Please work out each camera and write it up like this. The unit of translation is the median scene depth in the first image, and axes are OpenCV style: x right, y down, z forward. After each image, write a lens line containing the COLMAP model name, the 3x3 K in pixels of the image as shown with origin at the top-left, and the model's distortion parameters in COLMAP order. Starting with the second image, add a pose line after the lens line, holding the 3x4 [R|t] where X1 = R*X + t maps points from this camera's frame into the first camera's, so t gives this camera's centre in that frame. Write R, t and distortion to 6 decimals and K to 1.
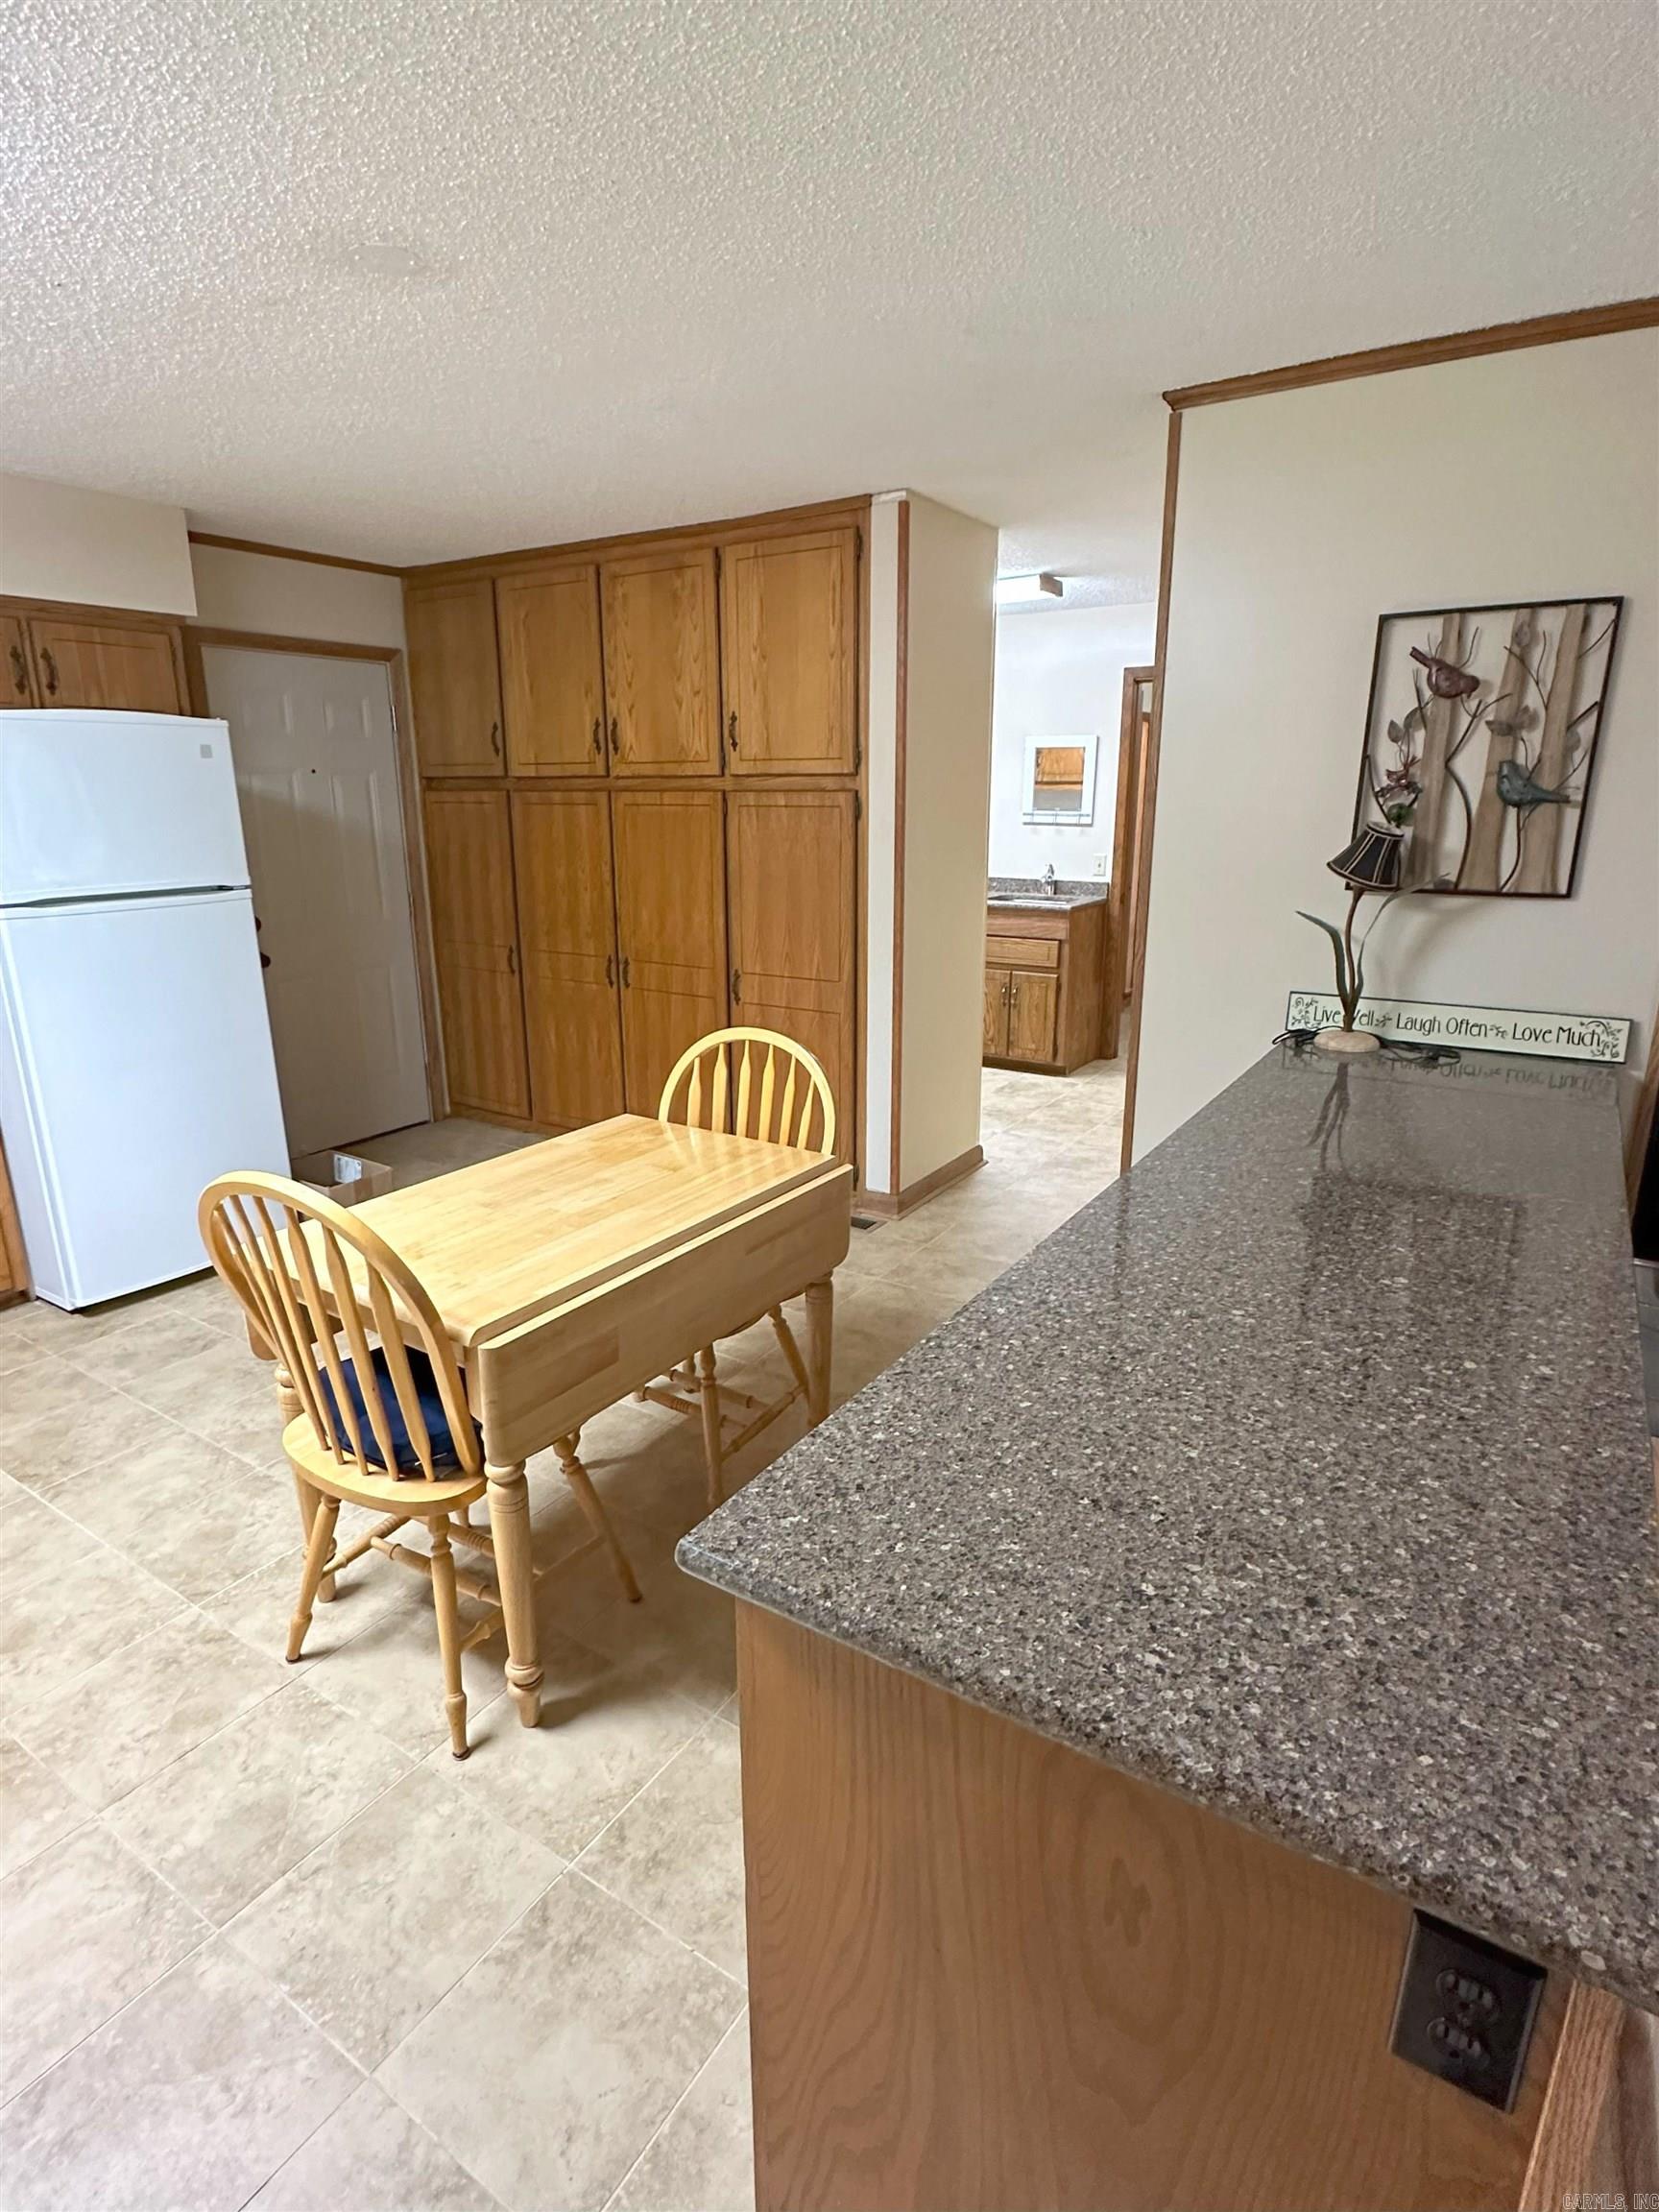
lens RADIAL K [[1138.3, 0, 822.1], [0, 1138.3, 1096.3], [0, 0, 1]] dist [0.000456, -0.000908]
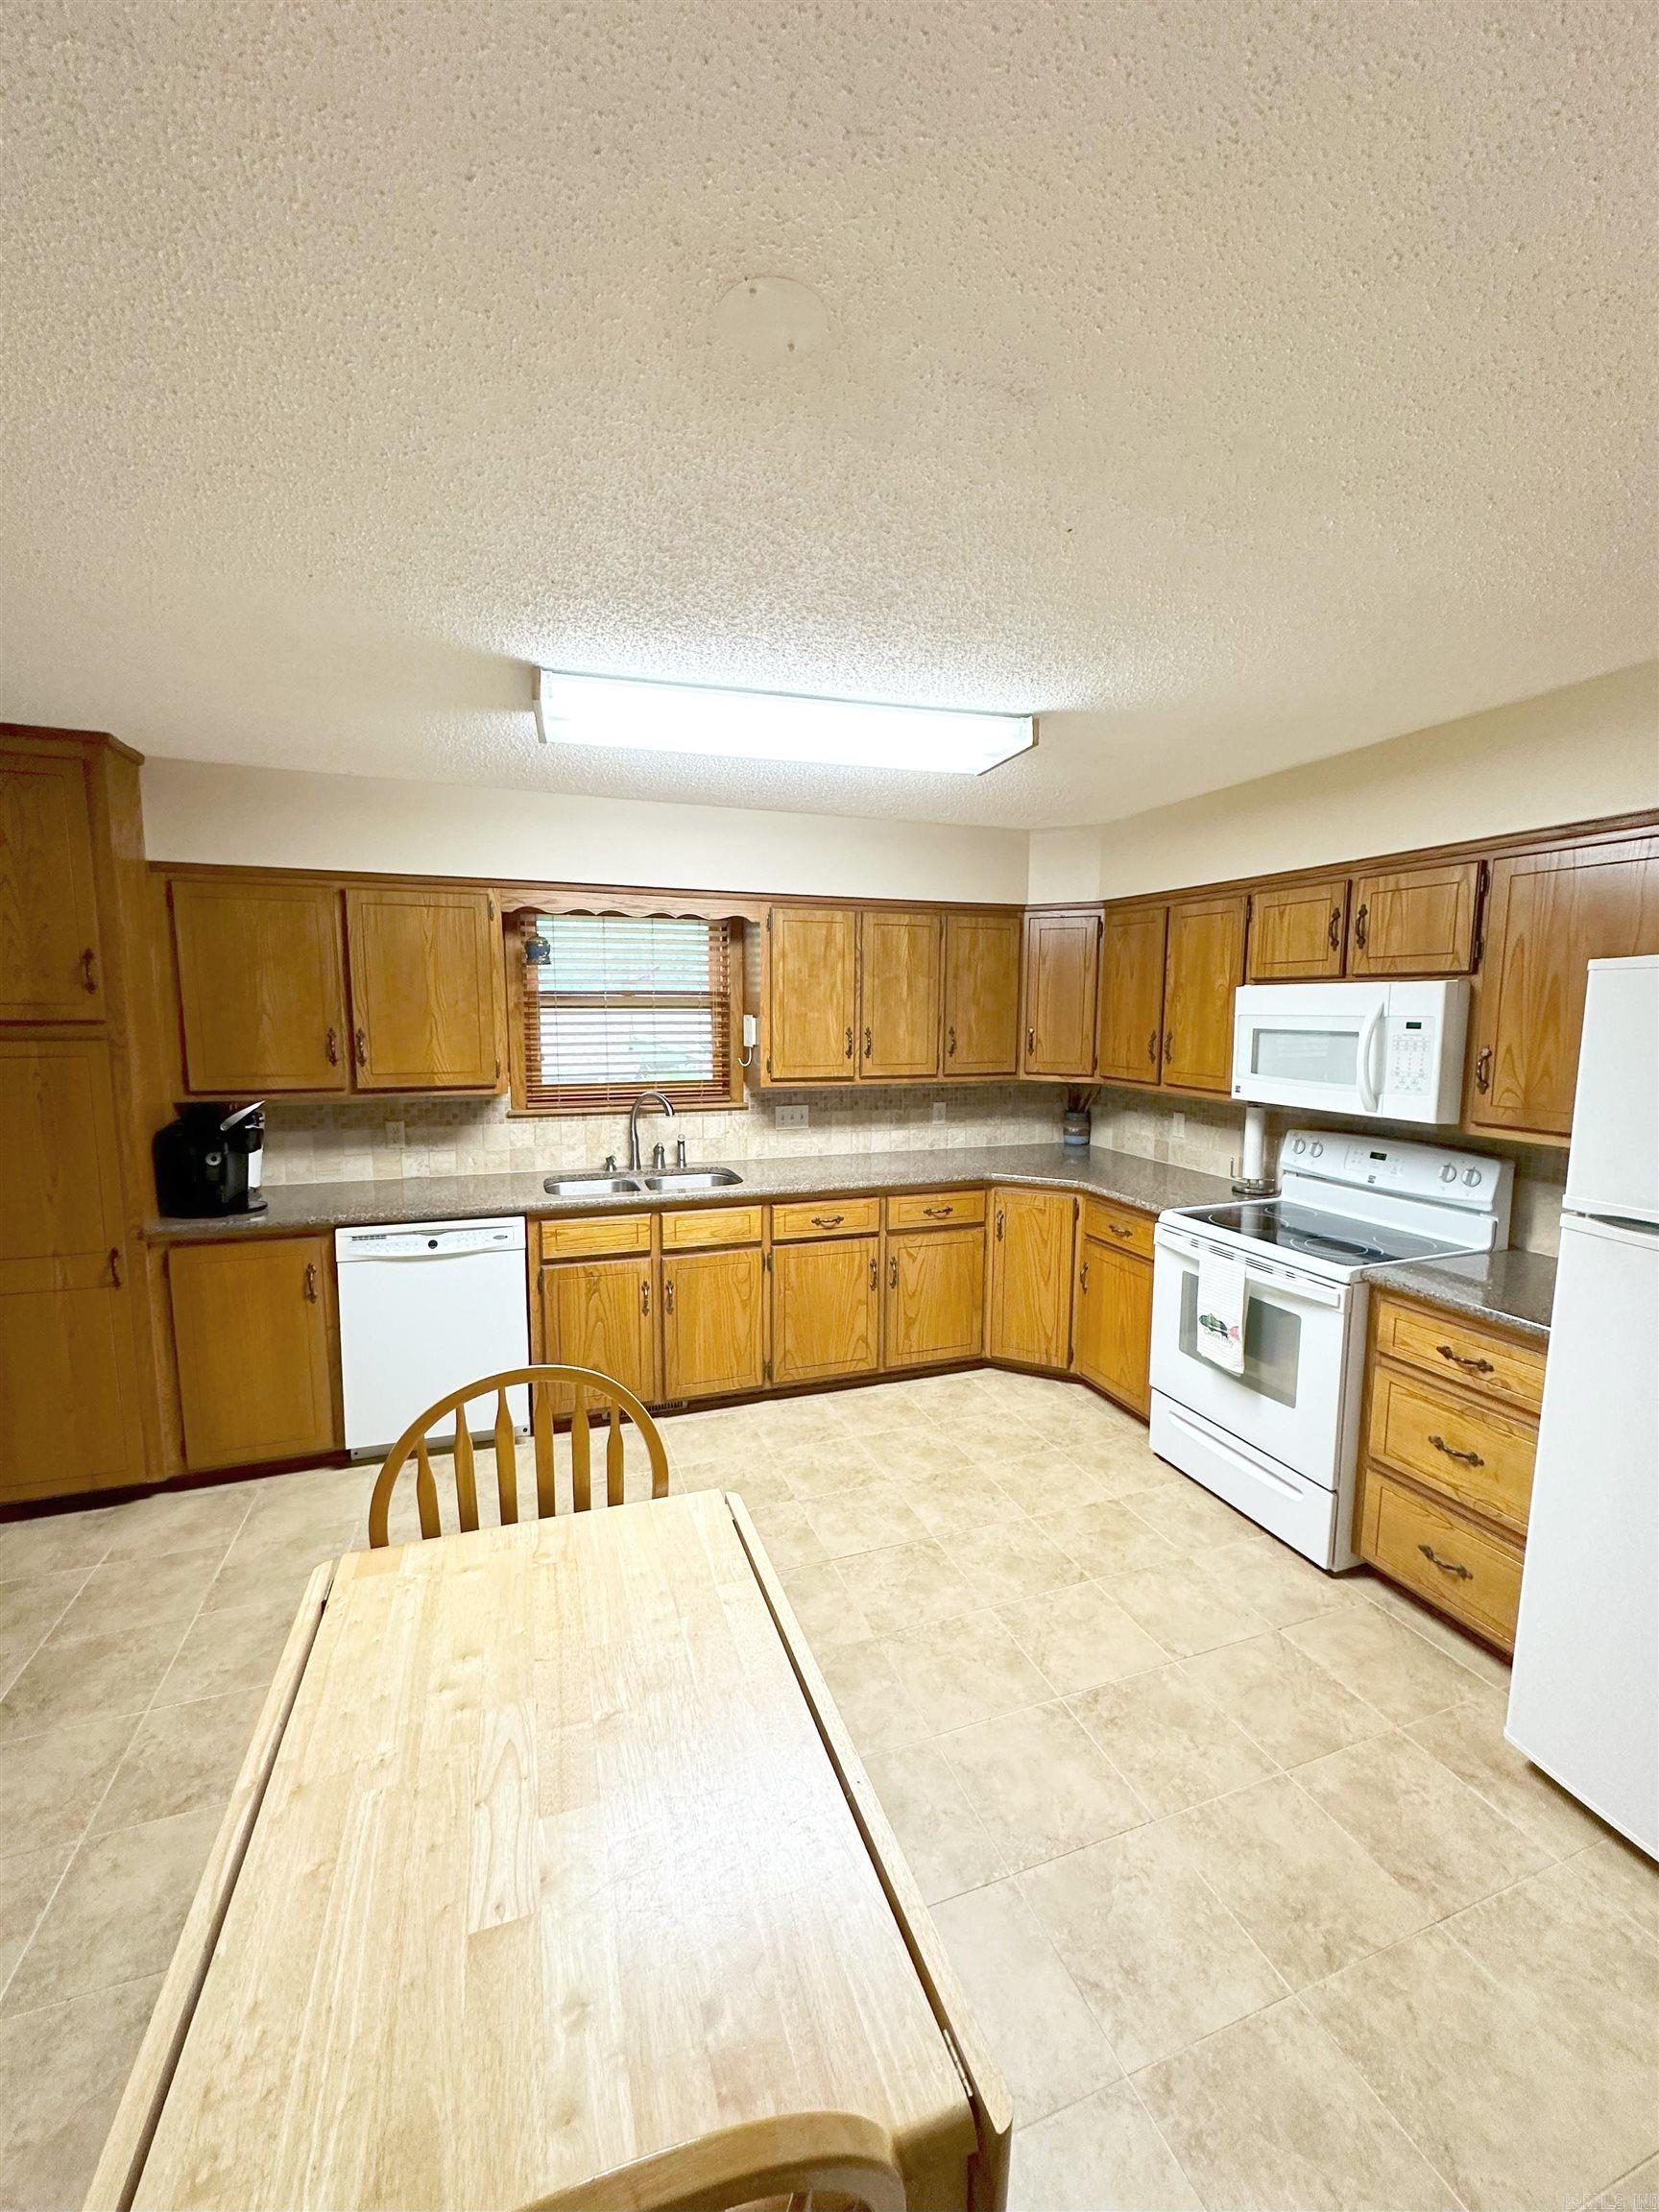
lens RADIAL K [[881.6, 0, 829.6], [0, 881.6, 1103.6], [0, 0, 1]] dist [-0.002870, 0.000666]
pose [[-0.599128, 0.094192, -0.795093, 0.030389], [-0.209411, 0.940052, 0.269163, -0.322812], [0.772782, 0.327764, -0.543487, 1.027924]]
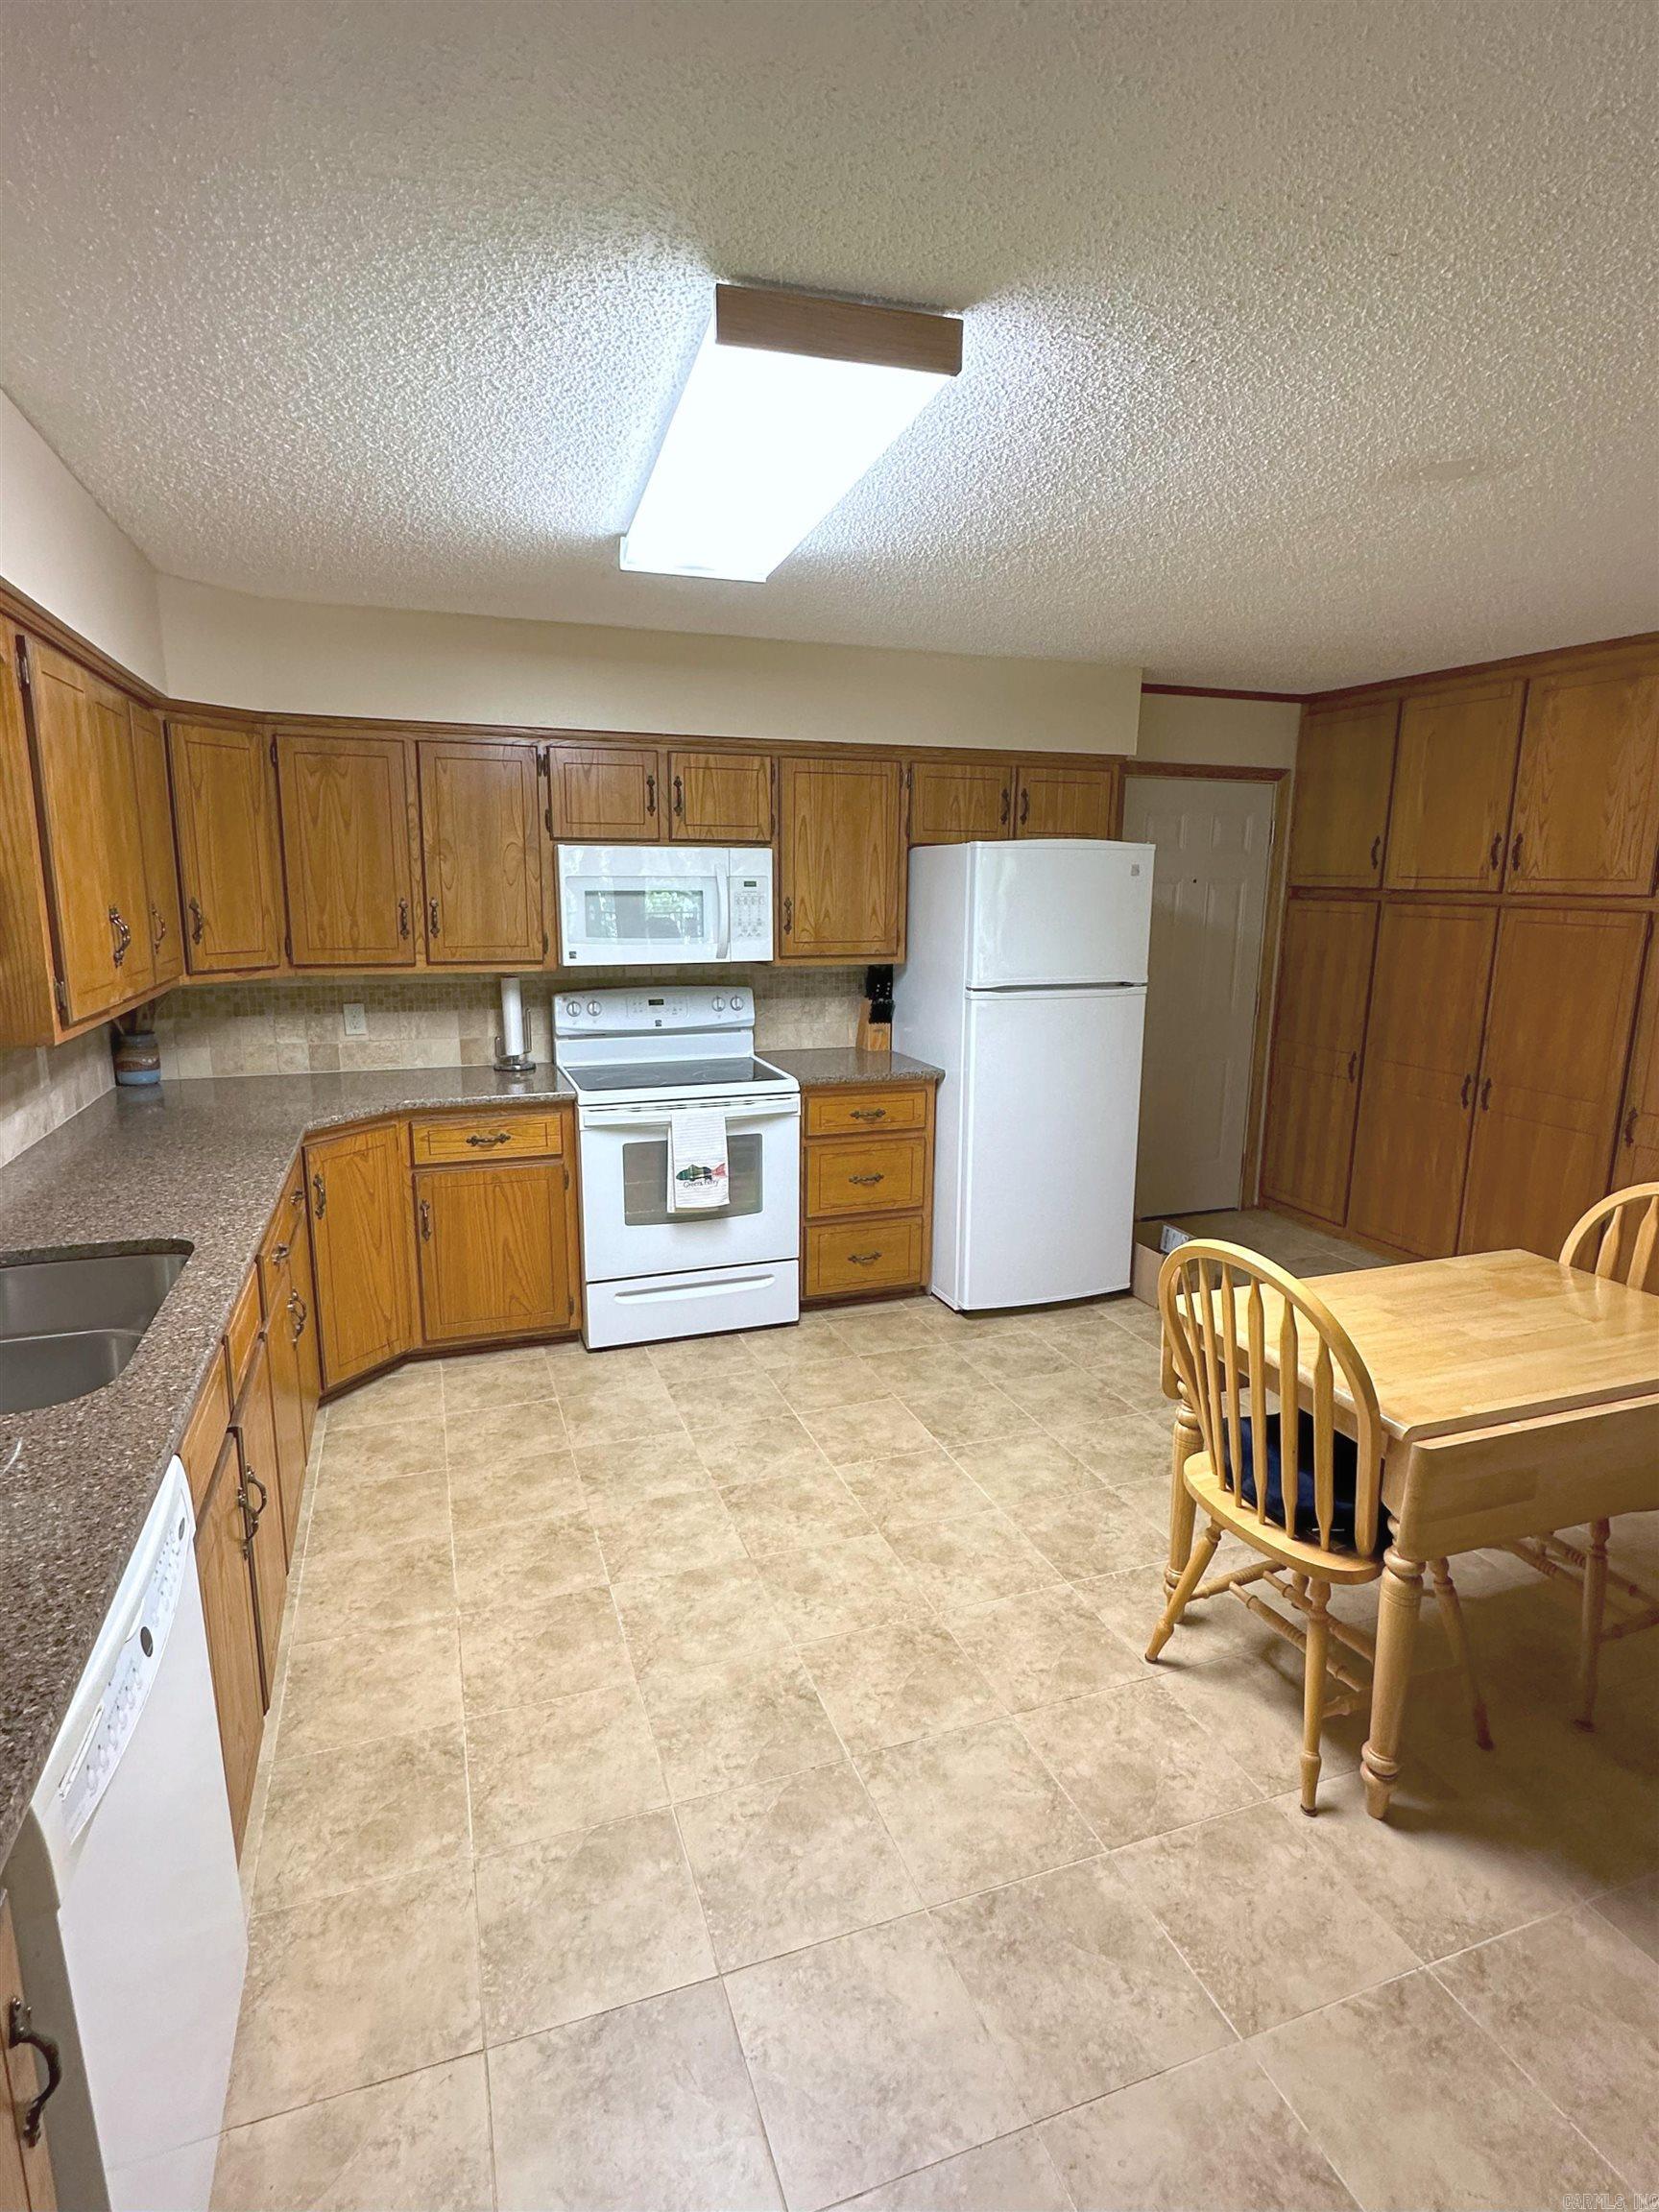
lens RADIAL K [[1138.3, 0, 825.8], [0, 1138.3, 1100.8], [0, 0, 1]] dist [0.000456, -0.000908]
pose [[0.799677, 0.128686, -0.586478, -0.092532], [-0.168628, 0.985585, -0.013669, 0.003868], [0.576265, 0.109827, 0.809850, -0.145158]]
